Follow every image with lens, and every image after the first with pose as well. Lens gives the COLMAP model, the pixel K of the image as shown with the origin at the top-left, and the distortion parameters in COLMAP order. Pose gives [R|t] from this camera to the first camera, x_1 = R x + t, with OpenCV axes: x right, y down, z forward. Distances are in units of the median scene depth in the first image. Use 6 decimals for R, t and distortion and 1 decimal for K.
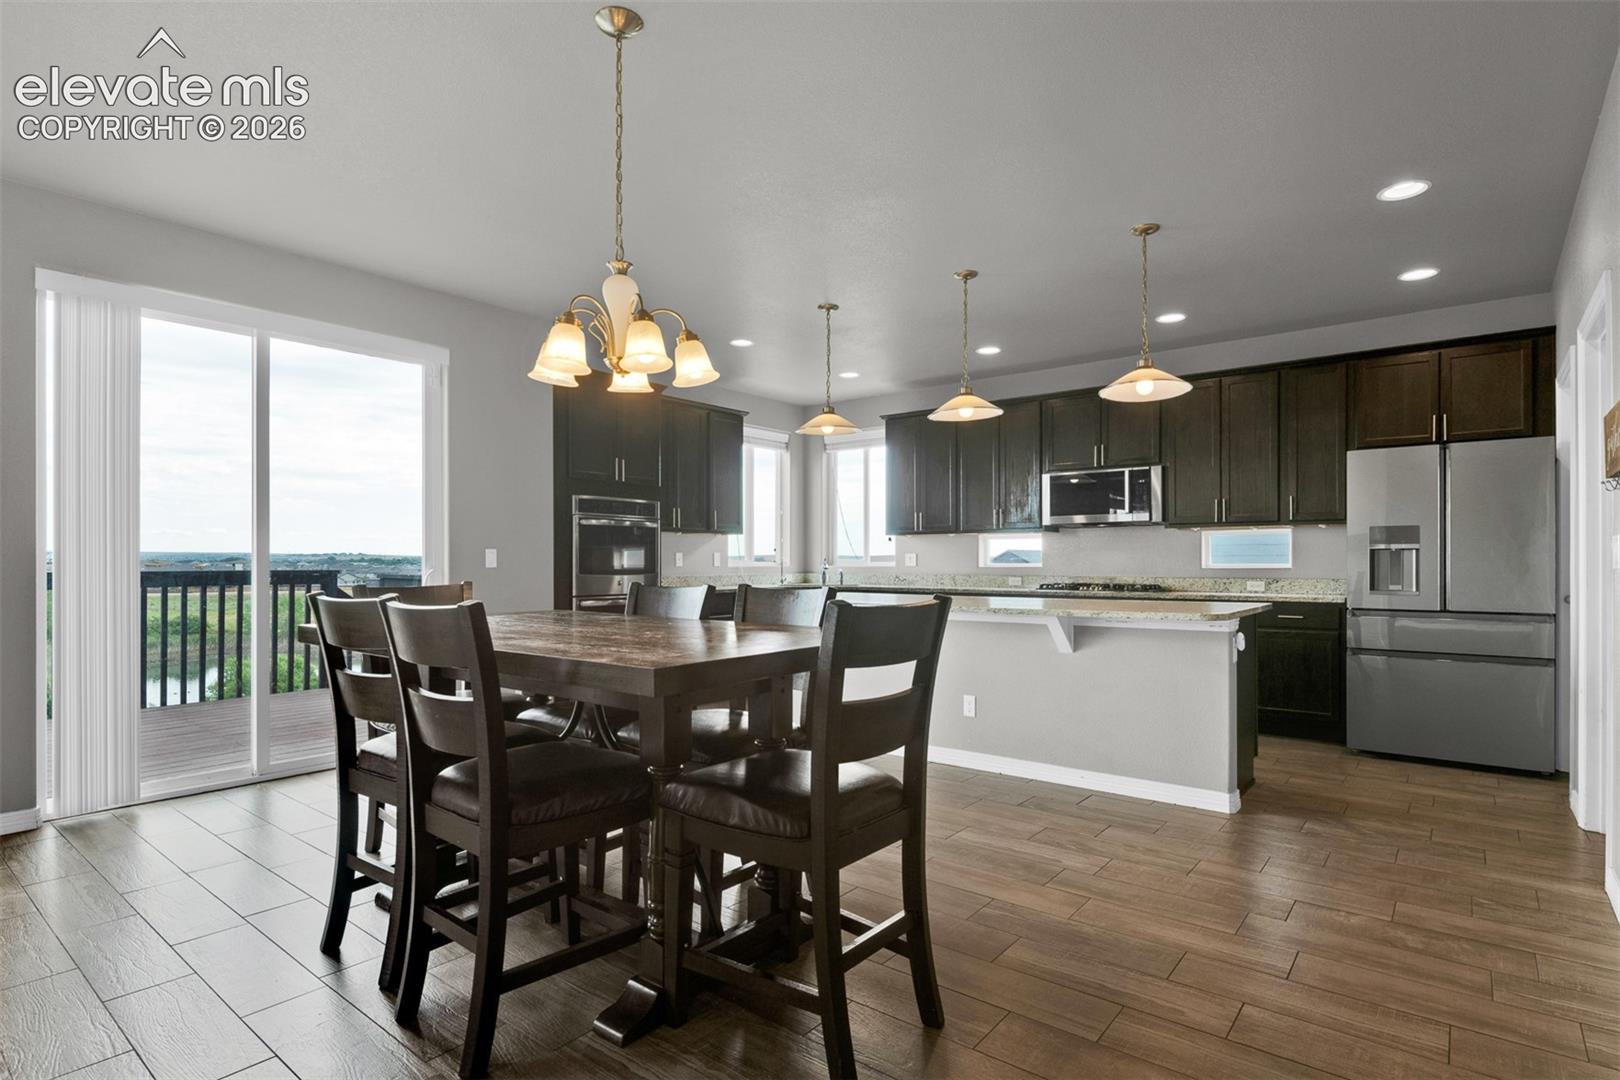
lens RADIAL K [[817.5, 0, 809.4], [0, 817.5, 560.1], [0, 0, 1]] dist [0.000964, -0.007556]
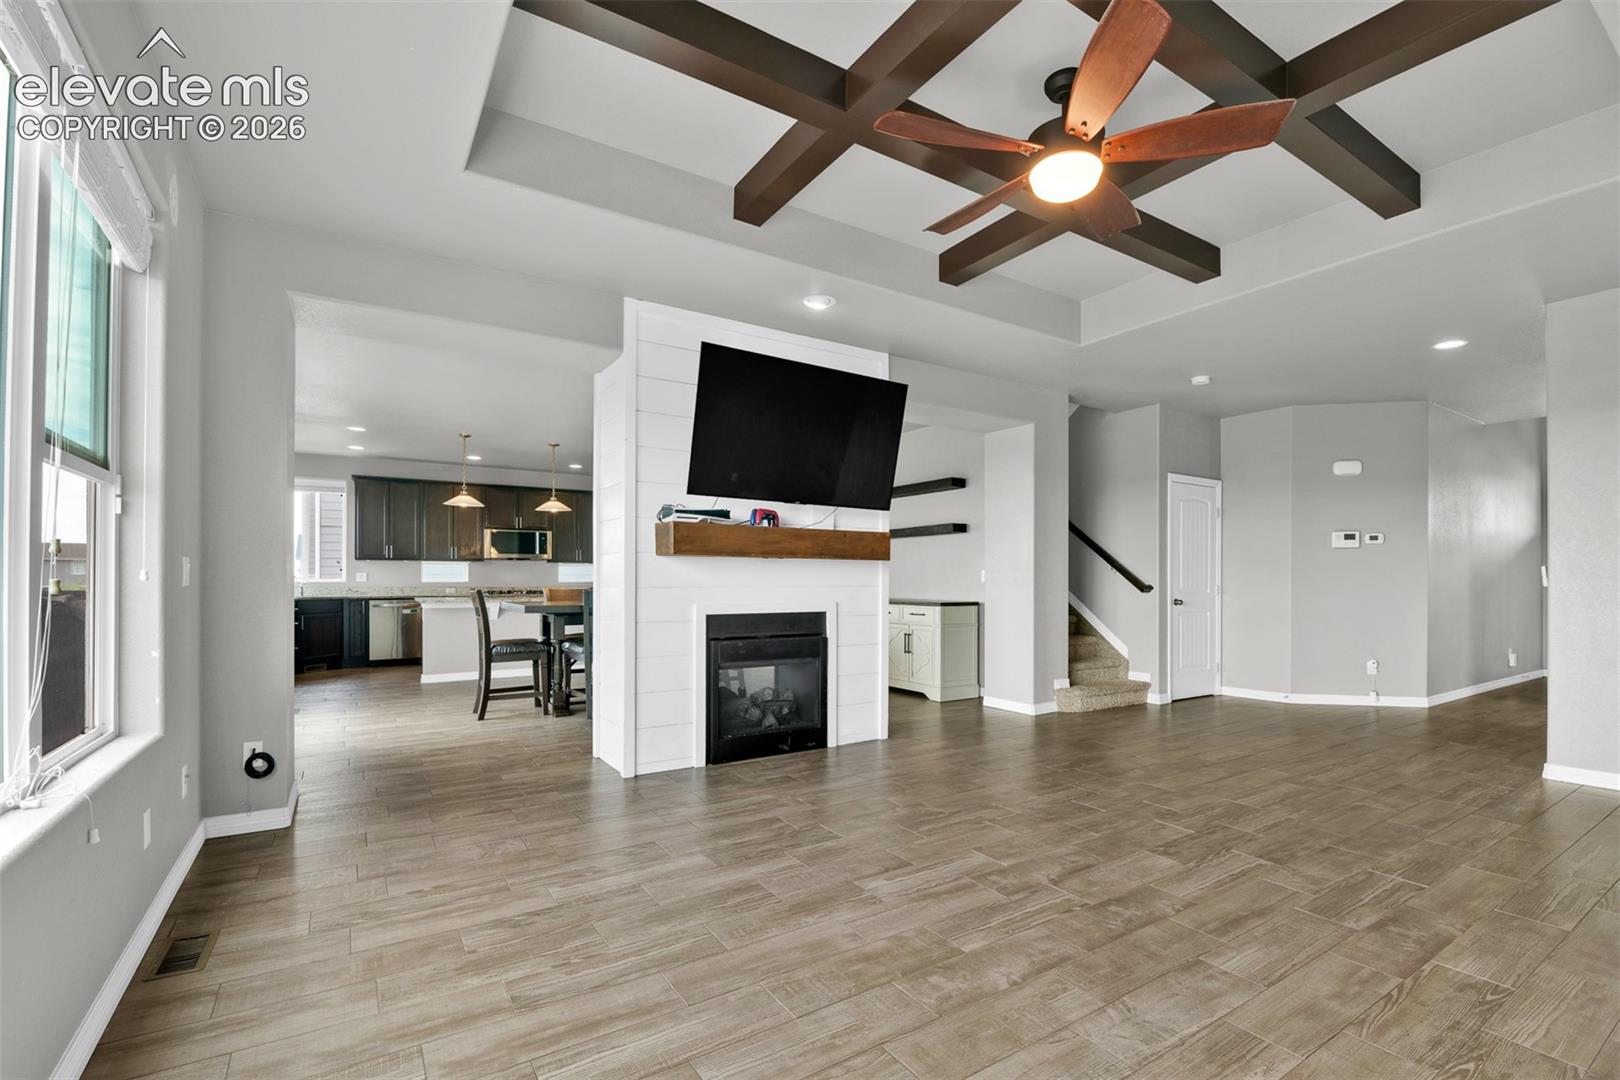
lens RADIAL K [[718.0, 0, 835.1], [0, 718.0, 573.8], [0, 0, 1]] dist [-0.011880, -0.001957]
pose [[0.305884, 0.012074, 0.951992, -1.088061], [-0.005462, 0.999925, -0.010928, 0.004476], [-0.952053, -0.001857, 0.305927, -0.216080]]
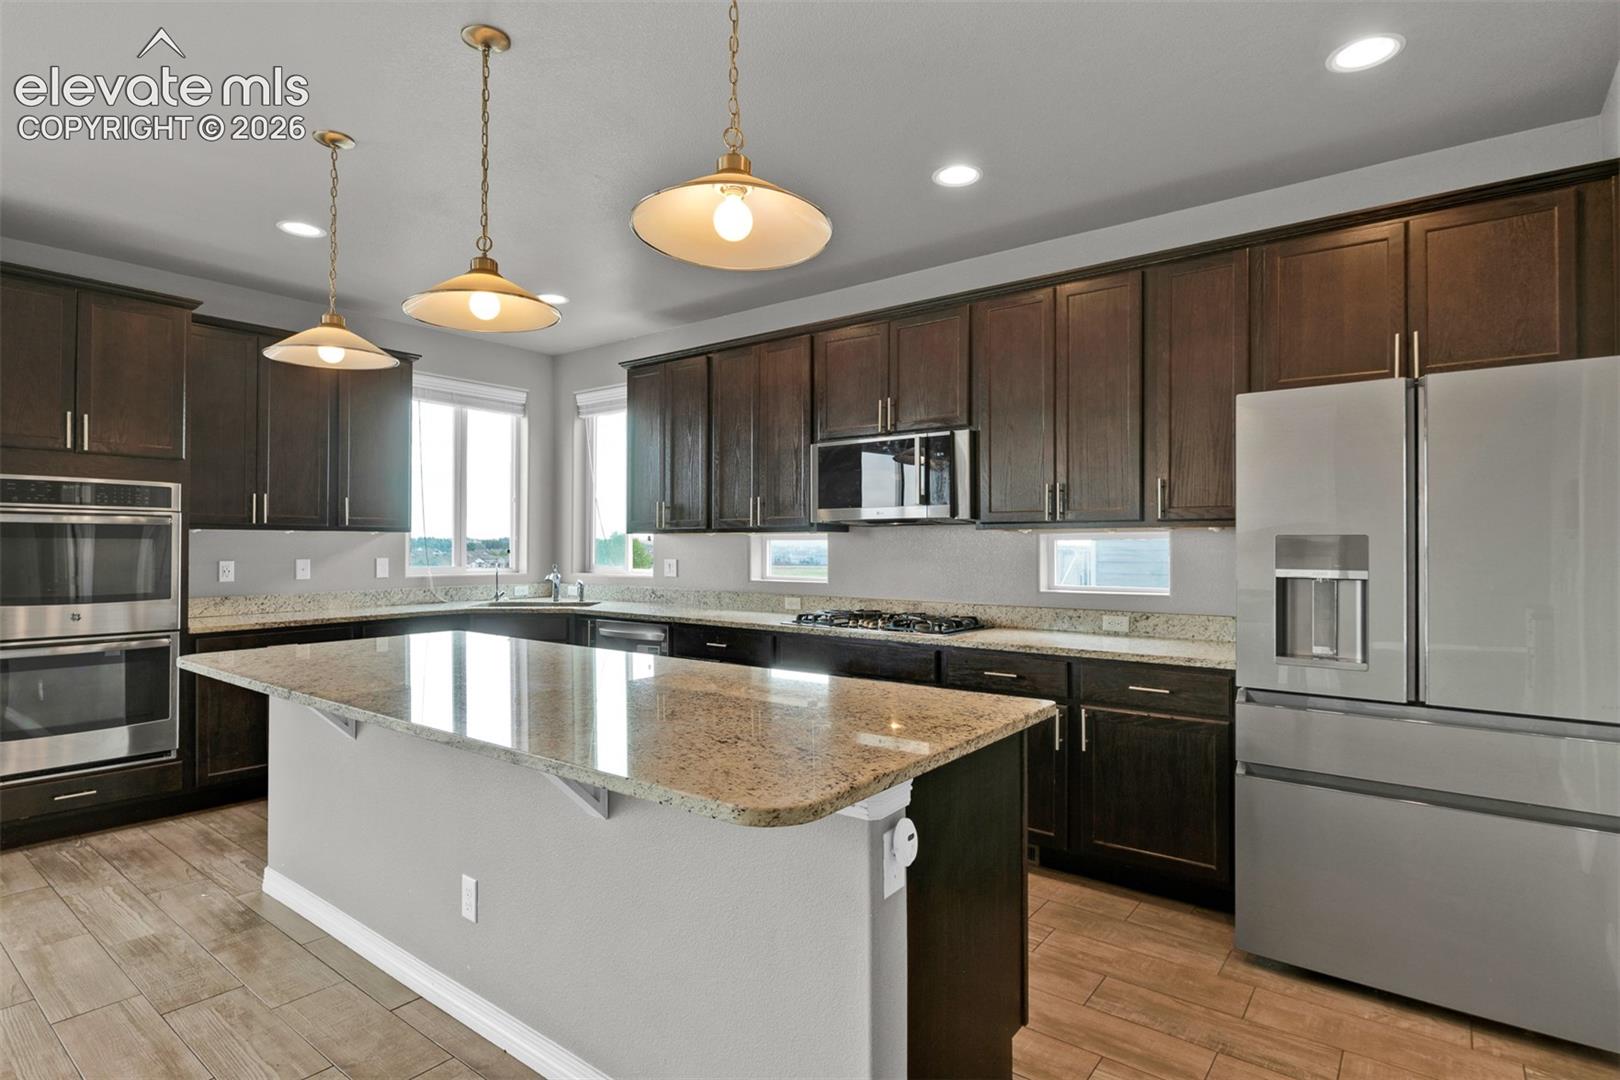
lens RADIAL K [[817.5, 0, 806.9], [0, 817.5, 540.1], [0, 0, 1]] dist [0.000964, -0.007556]
pose [[0.999769, 0.001907, 0.021393, 0.307239], [-0.001823, 0.999991, -0.003932, -0.029687], [-0.021400, 0.003892, 0.999763, 0.395522]]
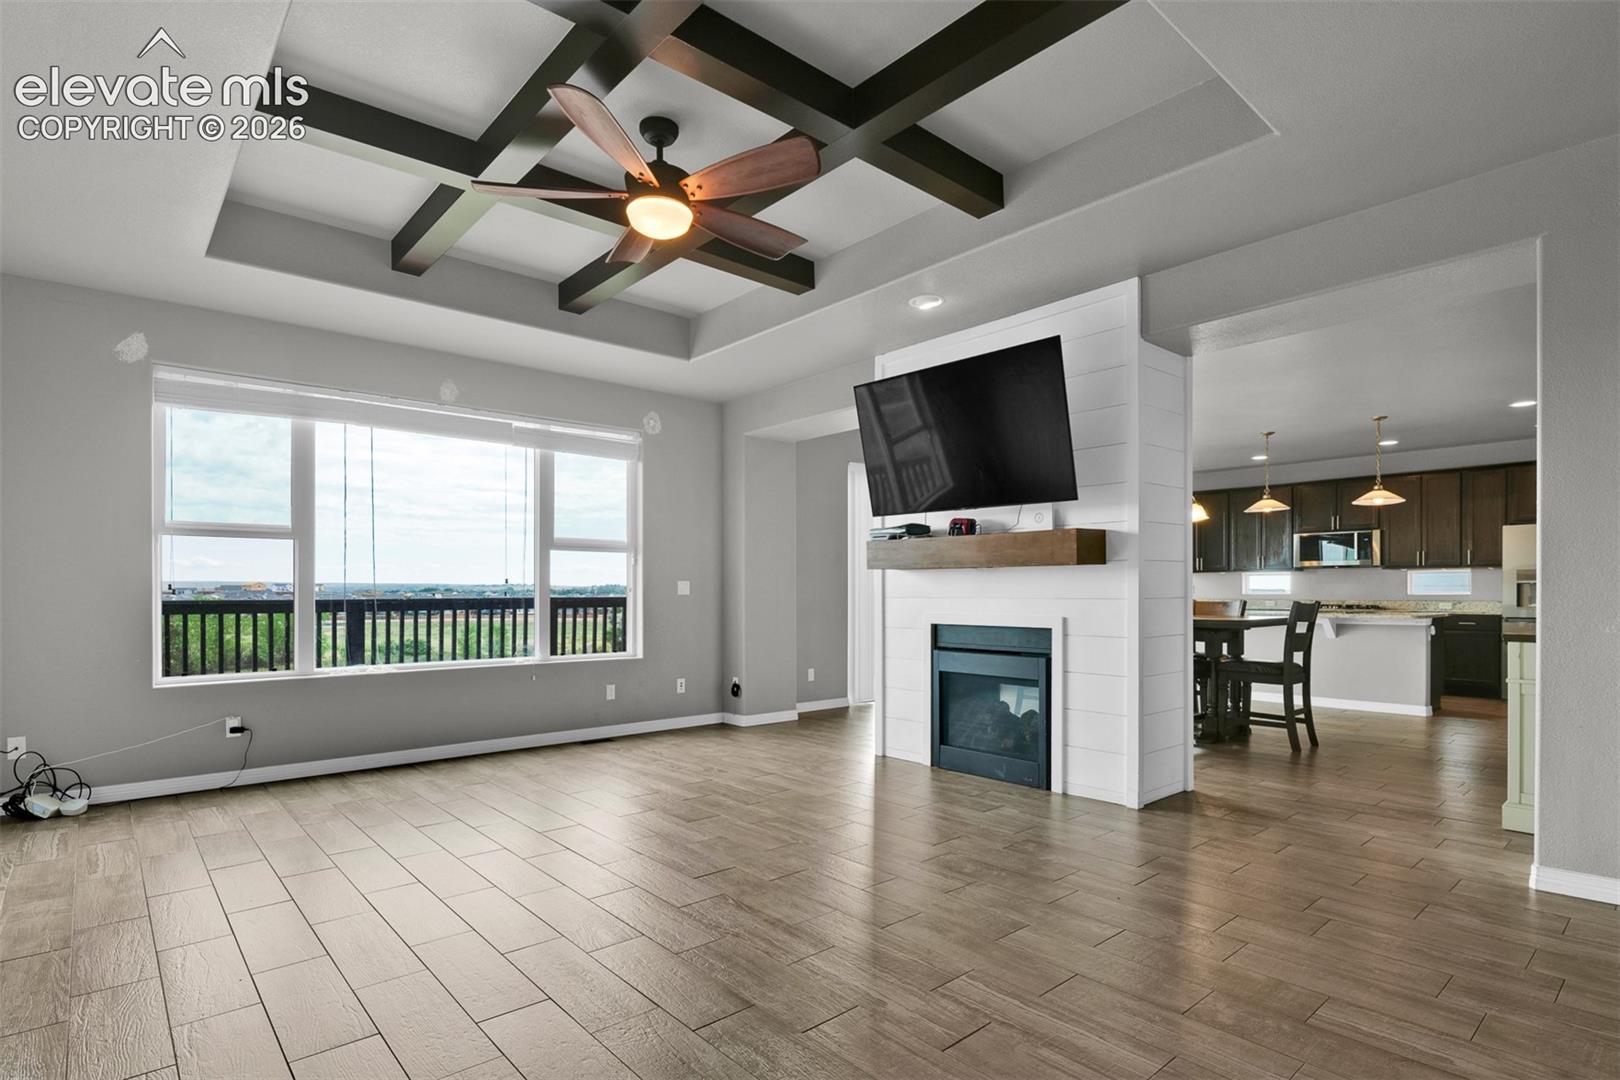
lens RADIAL K [[817.5, 0, 823.4], [0, 817.5, 589.0], [0, 0, 1]] dist [0.000964, -0.007556]
pose [[0.986423, 0.000686, -0.164224, -0.389072], [-0.000958, 0.999998, -0.001579, 0.002533], [0.164223, 0.001715, 0.986422, -0.768790]]
